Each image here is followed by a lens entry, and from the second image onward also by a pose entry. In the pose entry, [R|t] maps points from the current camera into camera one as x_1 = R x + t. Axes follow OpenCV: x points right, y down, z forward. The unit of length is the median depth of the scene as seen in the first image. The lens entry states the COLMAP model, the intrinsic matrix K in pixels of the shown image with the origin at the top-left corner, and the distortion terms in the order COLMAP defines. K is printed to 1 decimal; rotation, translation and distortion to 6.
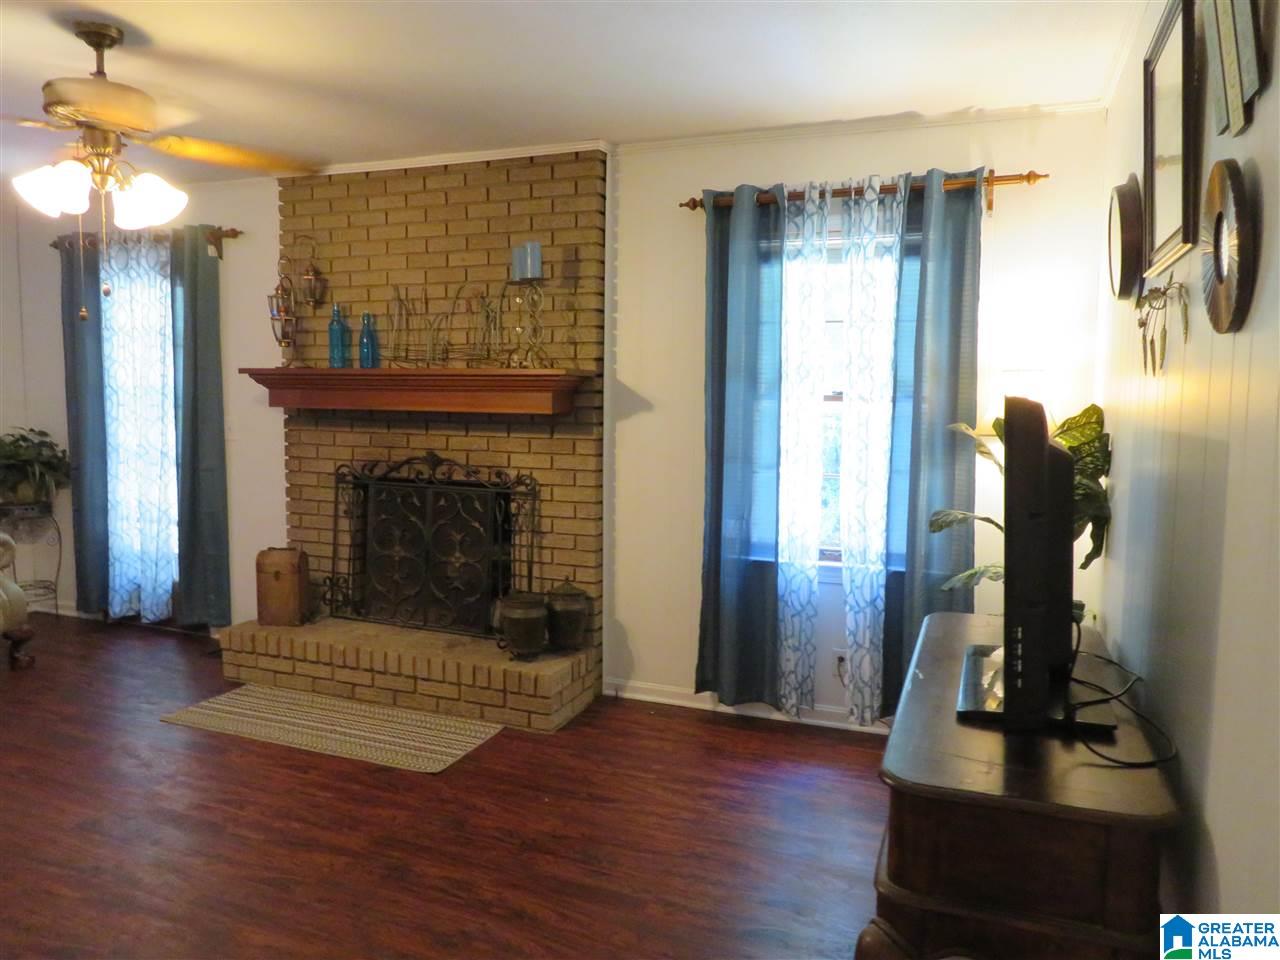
lens RADIAL K [[926.7, 0, 640.0], [0, 926.7, 480.0], [0, 0, 1]] dist [-0.000721, -0.006297]
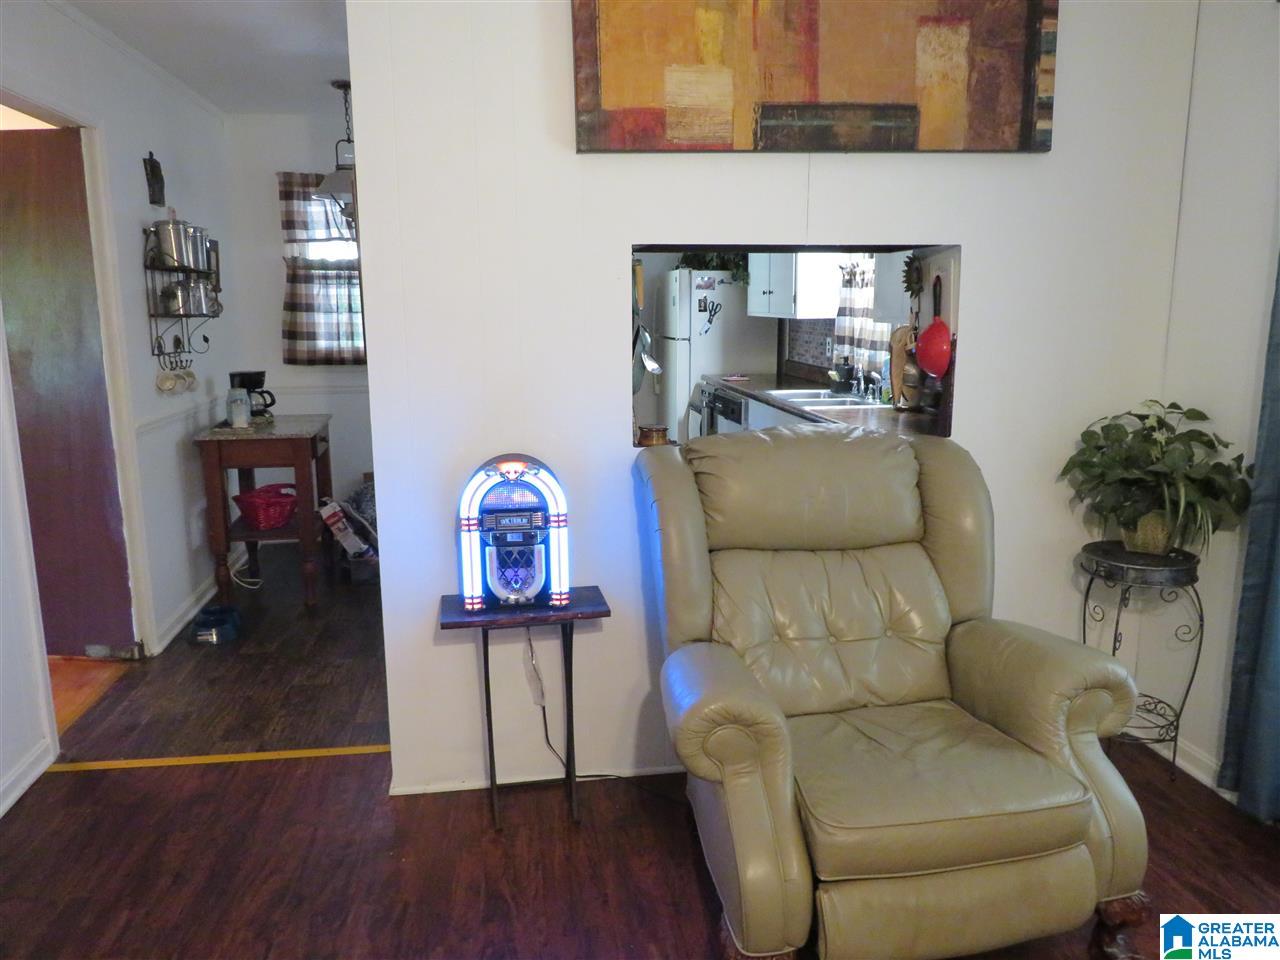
lens RADIAL K [[926.7, 0, 640.0], [0, 926.7, 480.0], [0, 0, 1]] dist [-0.000721, -0.006297]
pose [[0.513972, 0.144784, -0.845500, -0.381666], [-0.065591, 0.989401, 0.129553, -0.061514], [0.855296, -0.011130, 0.518021, 0.497431]]
